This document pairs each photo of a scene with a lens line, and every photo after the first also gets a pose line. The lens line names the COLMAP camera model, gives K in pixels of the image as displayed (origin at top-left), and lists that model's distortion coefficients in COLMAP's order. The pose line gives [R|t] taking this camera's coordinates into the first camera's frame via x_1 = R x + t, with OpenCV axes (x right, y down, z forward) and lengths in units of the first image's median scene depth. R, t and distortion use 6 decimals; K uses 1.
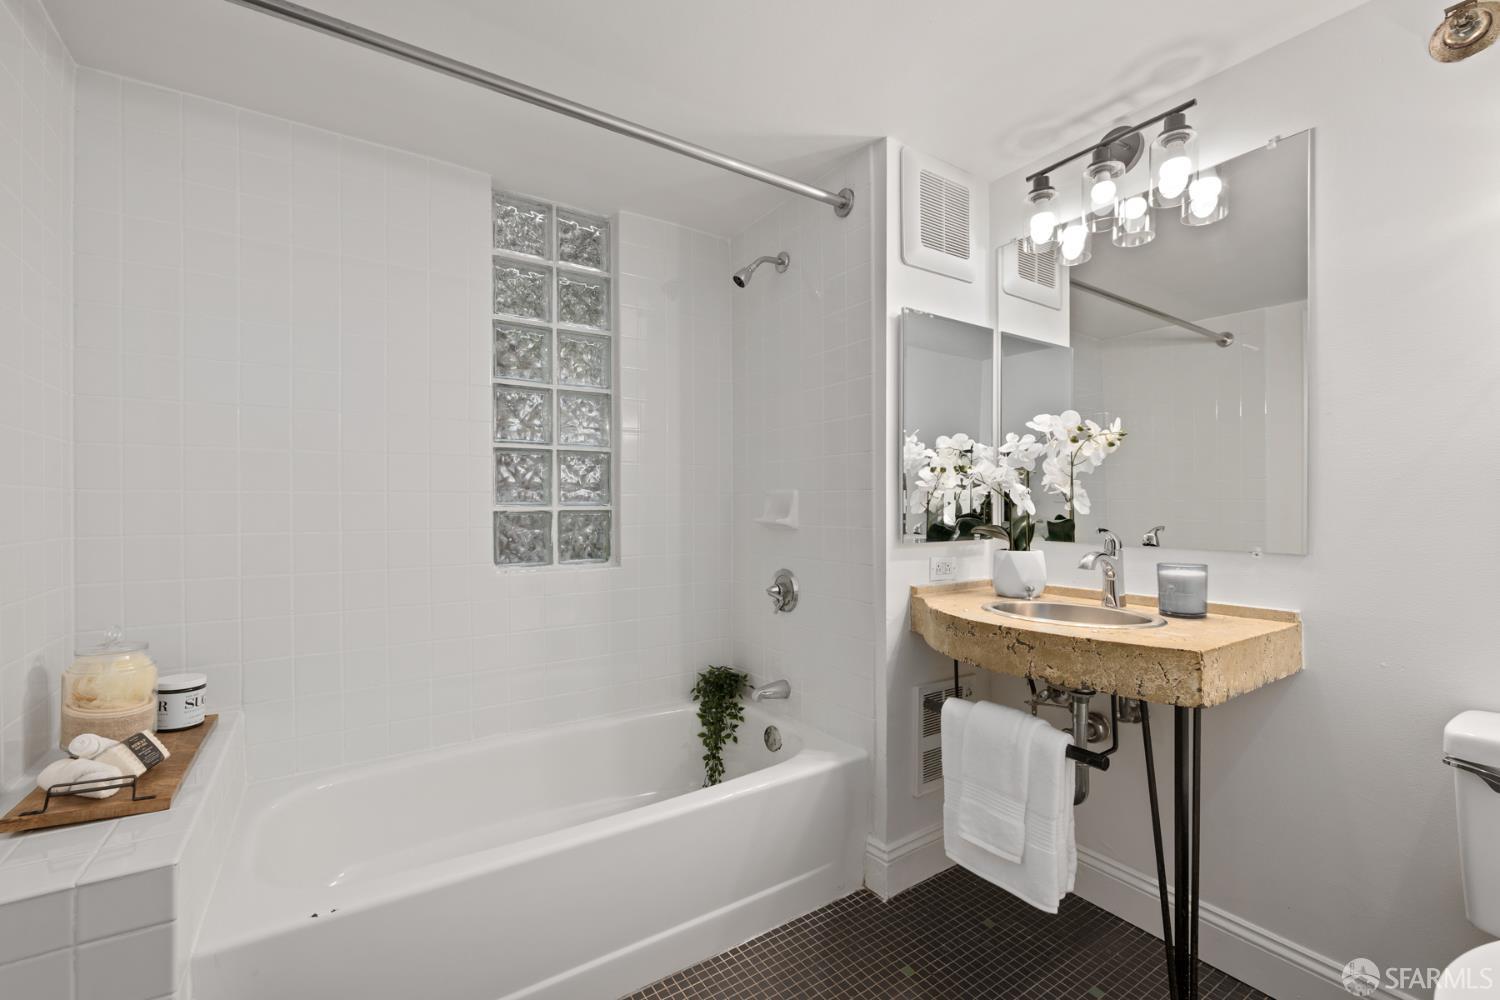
lens RADIAL K [[631.1, 0, 745.8], [0, 631.1, 505.0], [0, 0, 1]] dist [-0.000902, 0.000192]
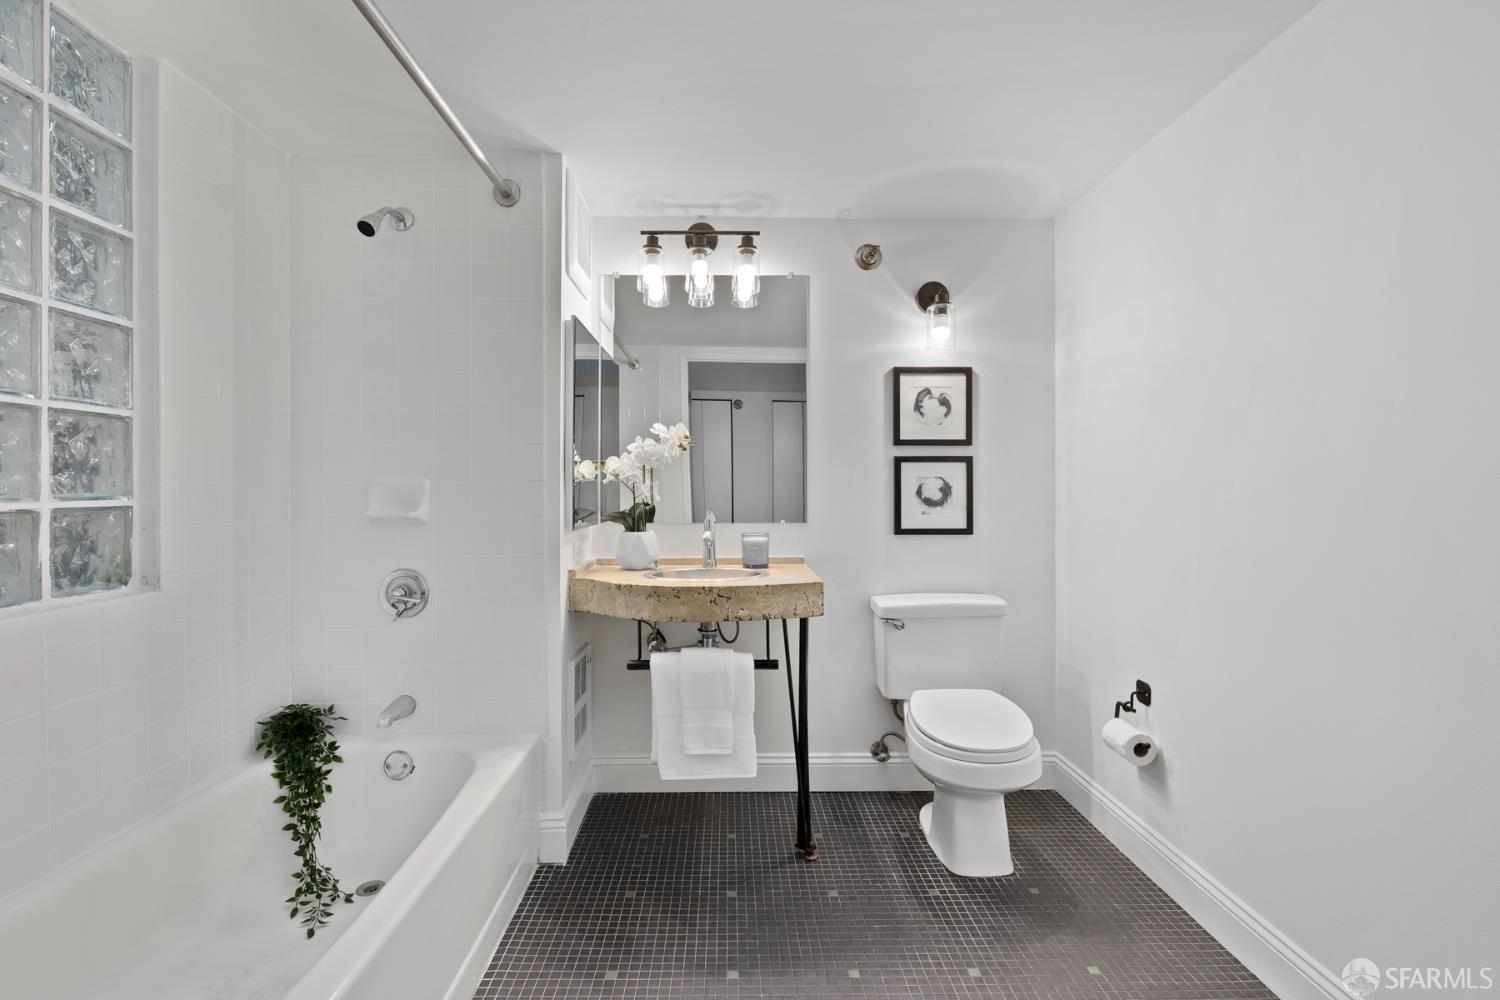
lens RADIAL K [[675.5, 0, 724.2], [0, 675.5, 484.9], [0, 0, 1]] dist [-0.004887, 0.001596]
pose [[0.548882, 0.003564, 0.835892, -0.580304], [0.000999, 0.999987, -0.004920, -0.012452], [-0.835899, 0.003536, 0.548872, 0.136456]]
